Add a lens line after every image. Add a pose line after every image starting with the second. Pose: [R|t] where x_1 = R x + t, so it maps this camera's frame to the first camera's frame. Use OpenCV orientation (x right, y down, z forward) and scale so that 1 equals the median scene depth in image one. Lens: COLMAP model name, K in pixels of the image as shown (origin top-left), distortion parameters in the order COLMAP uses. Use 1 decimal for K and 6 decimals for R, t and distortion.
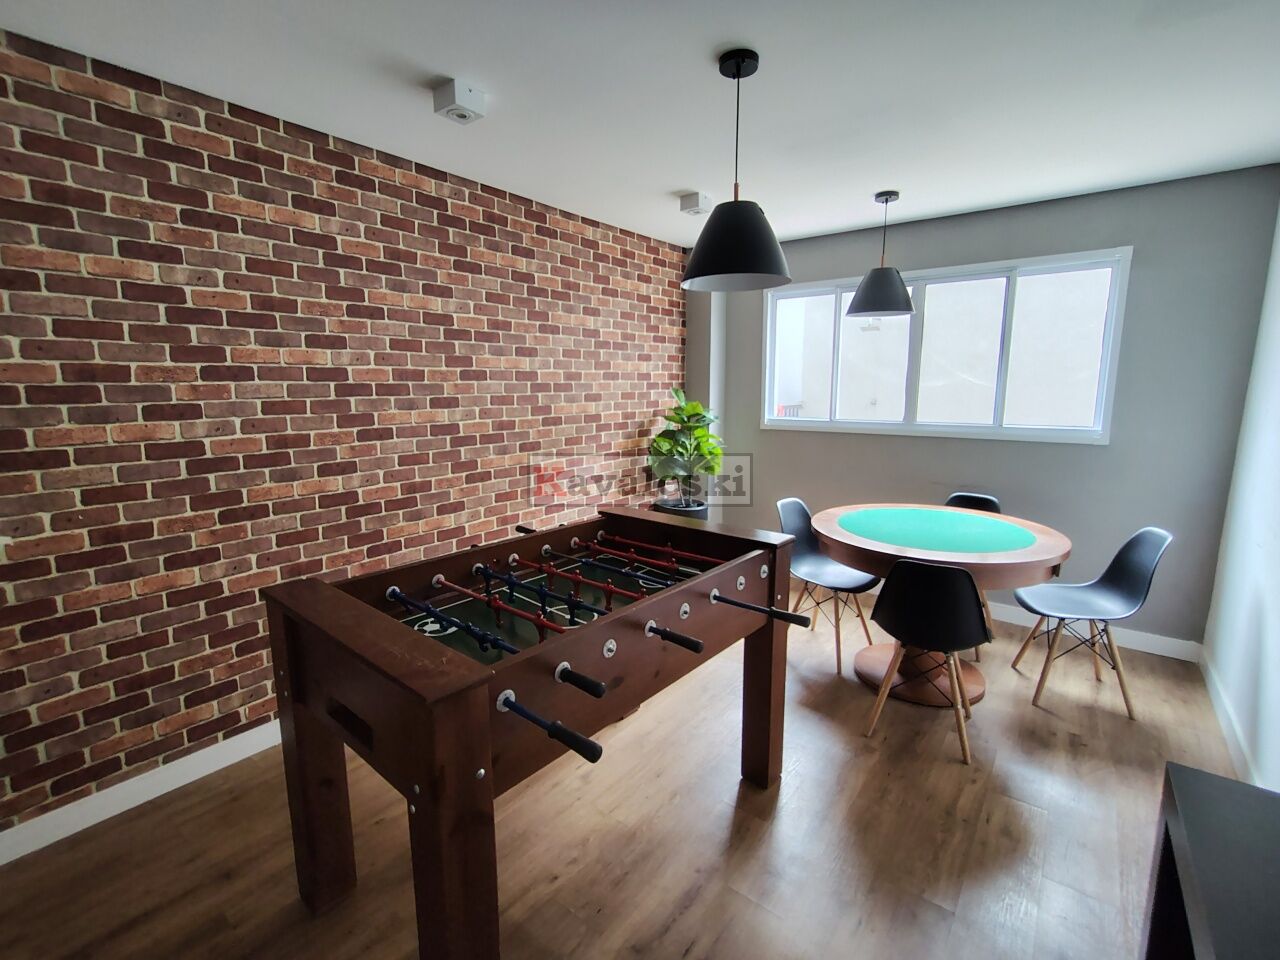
lens RADIAL K [[581.3, 0, 638.7], [0, 581.3, 481.7], [0, 0, 1]] dist [-0.008406, 0.005199]
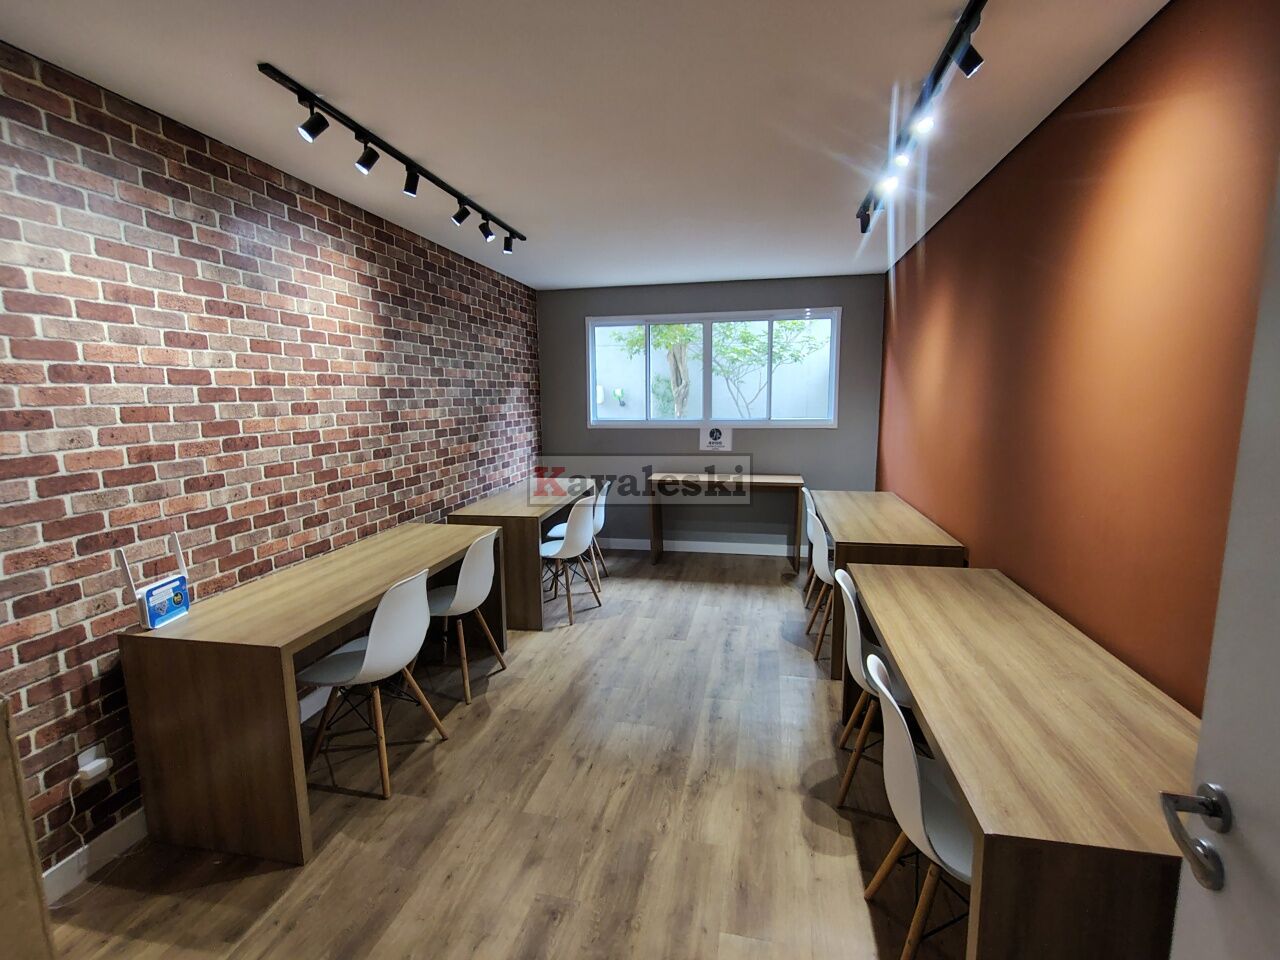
lens RADIAL K [[581.3, 0, 642.7], [0, 581.3, 479.0], [0, 0, 1]] dist [-0.008406, 0.005199]
pose [[0.892835, -0.072343, 0.444537, -0.340815], [0.082368, 0.996597, -0.003250, 0.031522], [-0.442788, 0.039518, 0.895755, -0.098157]]
